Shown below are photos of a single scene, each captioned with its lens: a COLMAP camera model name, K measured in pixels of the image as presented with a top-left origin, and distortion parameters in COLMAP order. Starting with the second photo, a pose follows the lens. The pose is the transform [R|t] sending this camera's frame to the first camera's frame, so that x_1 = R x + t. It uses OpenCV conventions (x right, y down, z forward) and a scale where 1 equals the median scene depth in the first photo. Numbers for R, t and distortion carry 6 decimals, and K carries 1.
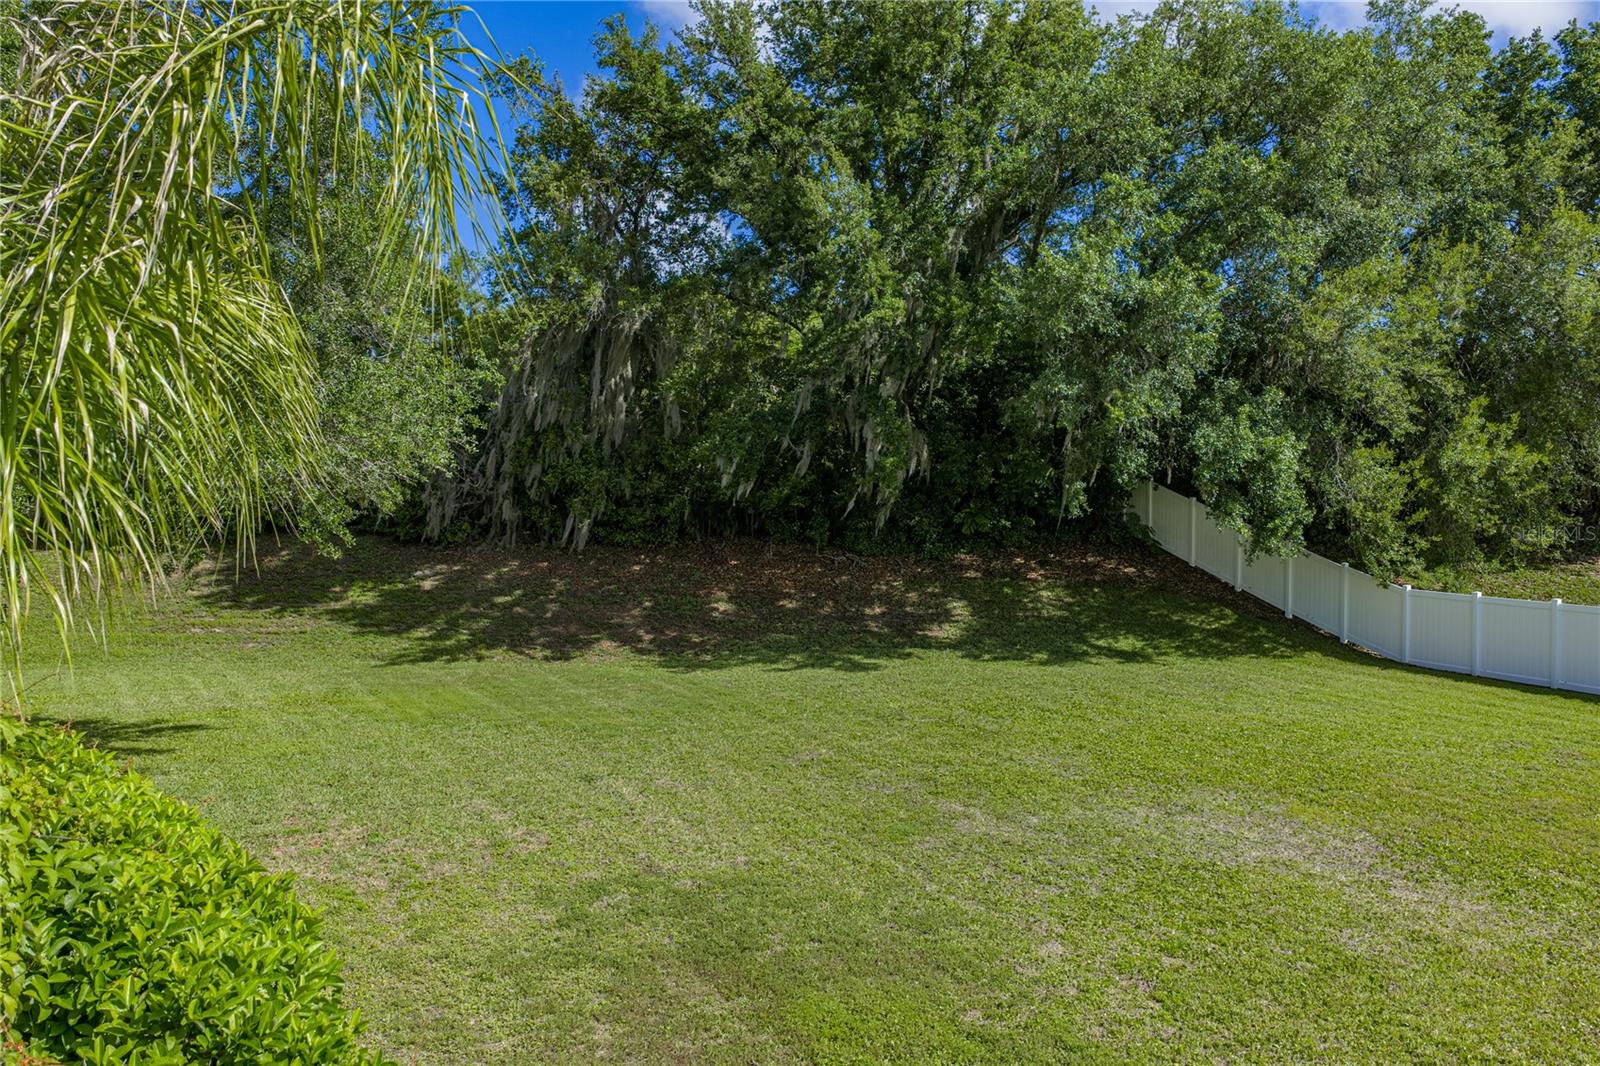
lens RADIAL K [[1297.9, 0, 798.7], [0, 1297.9, 540.3], [0, 0, 1]] dist [0.014111, 0.010025]
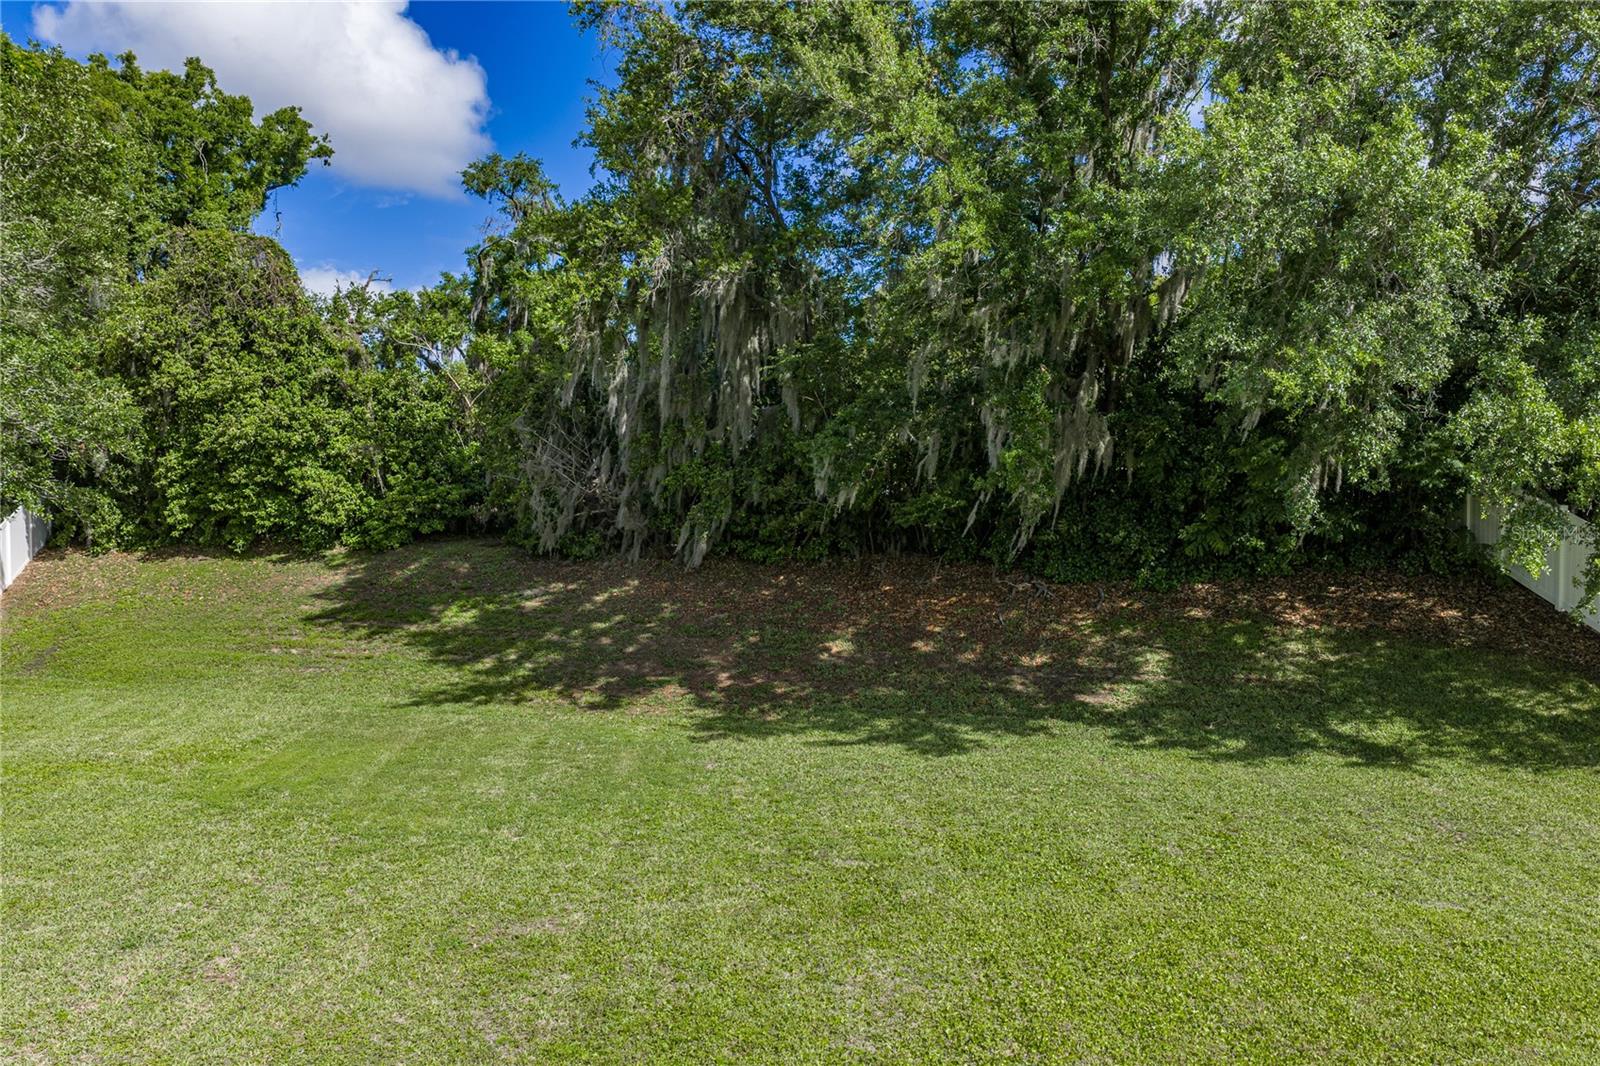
lens RADIAL K [[1297.9, 0, 798.7], [0, 1297.9, 540.3], [0, 0, 1]] dist [0.014111, 0.010025]
pose [[0.926707, 0.010555, -0.375636, 0.217208], [-0.009817, 0.999944, 0.003878, -0.015894], [0.375656, 0.000094, 0.926759, 0.277296]]
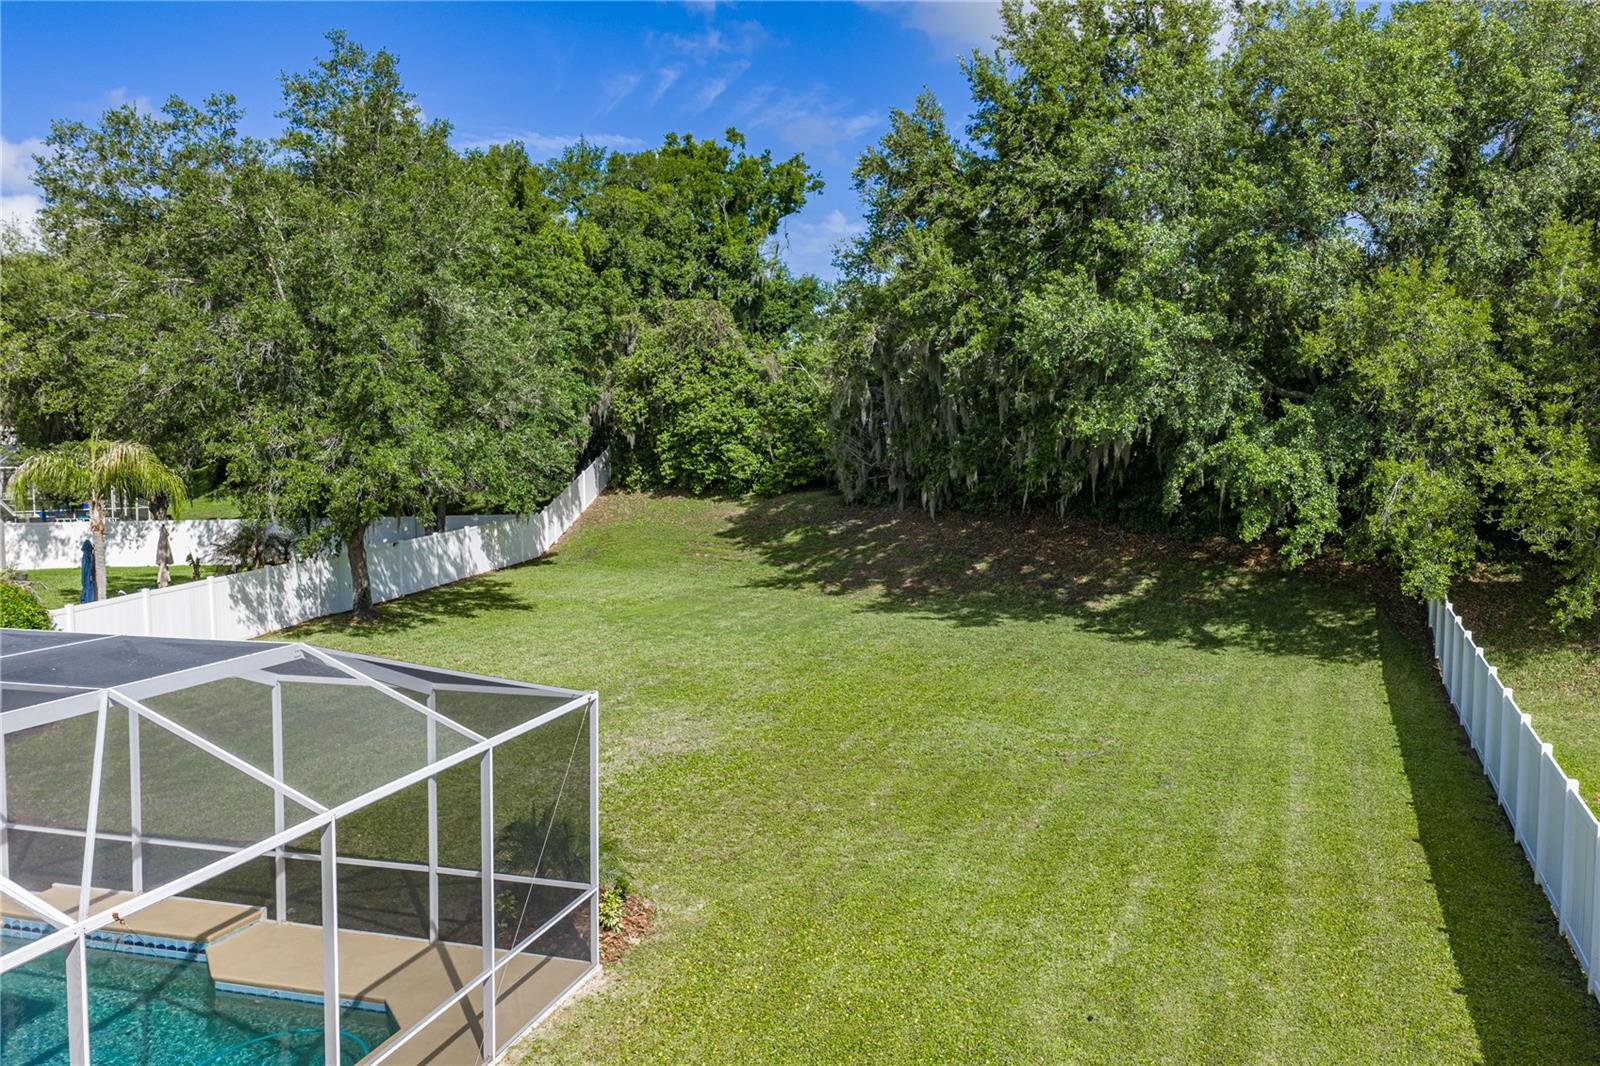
lens RADIAL K [[1297.3, 0, 783.3], [0, 1297.3, 542.2], [0, 0, 1]] dist [0.008026, 0.010499]
pose [[0.662051, 0.069144, -0.746262, 0.787535], [-0.018990, 0.996963, 0.075526, -0.067816], [0.749218, -0.035831, 0.661354, 0.010319]]
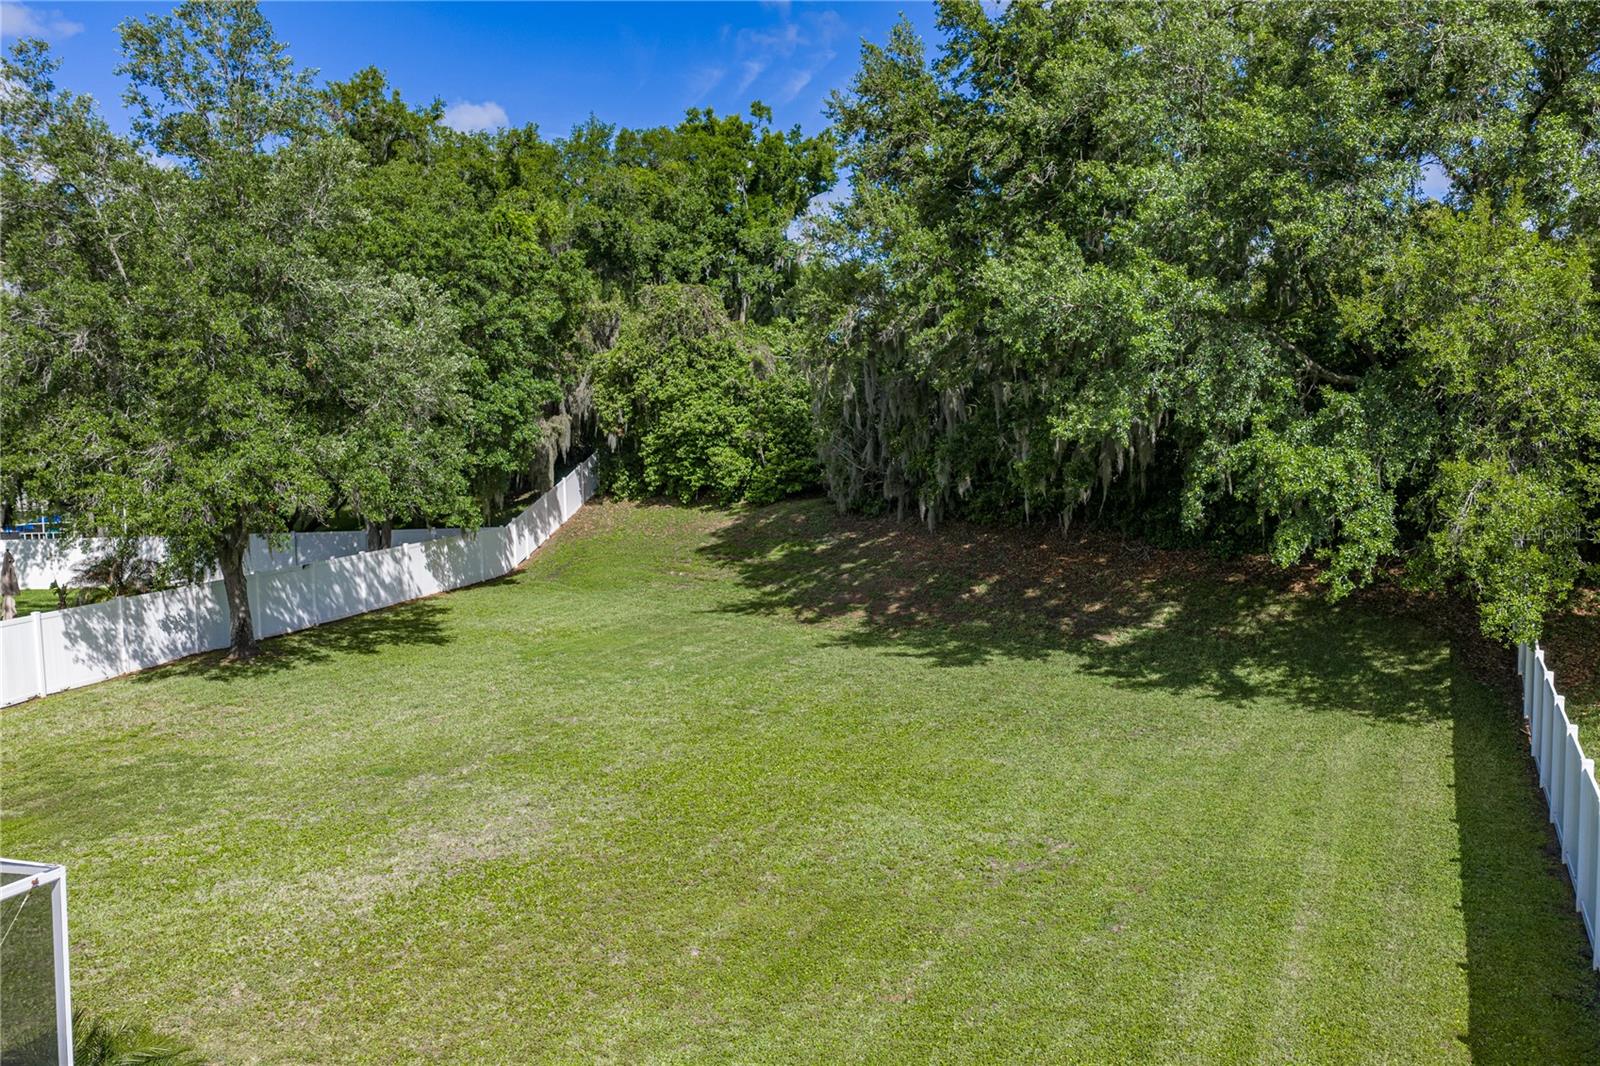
lens RADIAL K [[1324.6, 0, 792.2], [0, 1324.6, 532.0], [0, 0, 1]] dist [0.019171, -0.000720]
pose [[0.615159, 0.058915, -0.786198, 0.730376], [-0.007559, 0.997599, 0.068842, -0.073511], [0.788367, -0.036406, 0.614128, 0.207873]]
